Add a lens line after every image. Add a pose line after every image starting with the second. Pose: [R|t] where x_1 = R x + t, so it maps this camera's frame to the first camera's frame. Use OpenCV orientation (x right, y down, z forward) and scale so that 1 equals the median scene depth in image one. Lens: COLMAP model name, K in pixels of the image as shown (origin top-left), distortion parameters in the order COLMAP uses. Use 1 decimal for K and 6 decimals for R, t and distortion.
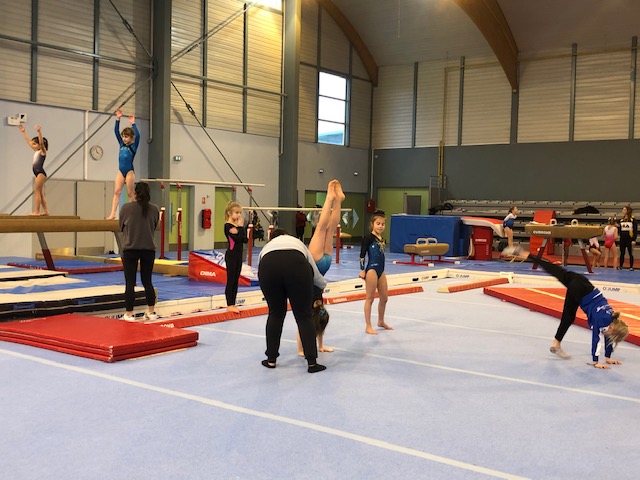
lens RADIAL K [[749.6, 0, 324.9], [0, 749.6, 240.9], [0, 0, 1]] dist [0.019826, 0.000000]
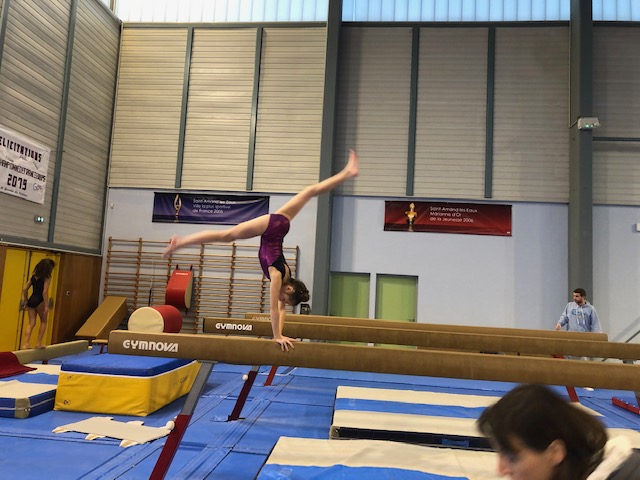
lens RADIAL K [[527.3, 0, 318.8], [0, 527.3, 230.8], [0, 0, 1]] dist [0.042565, -0.038452]
pose [[0.542010, -0.089883, -0.835551, -0.065928], [-0.072114, 0.985621, -0.152807, -0.020545], [0.837272, 0.143078, 0.527735, 0.249282]]
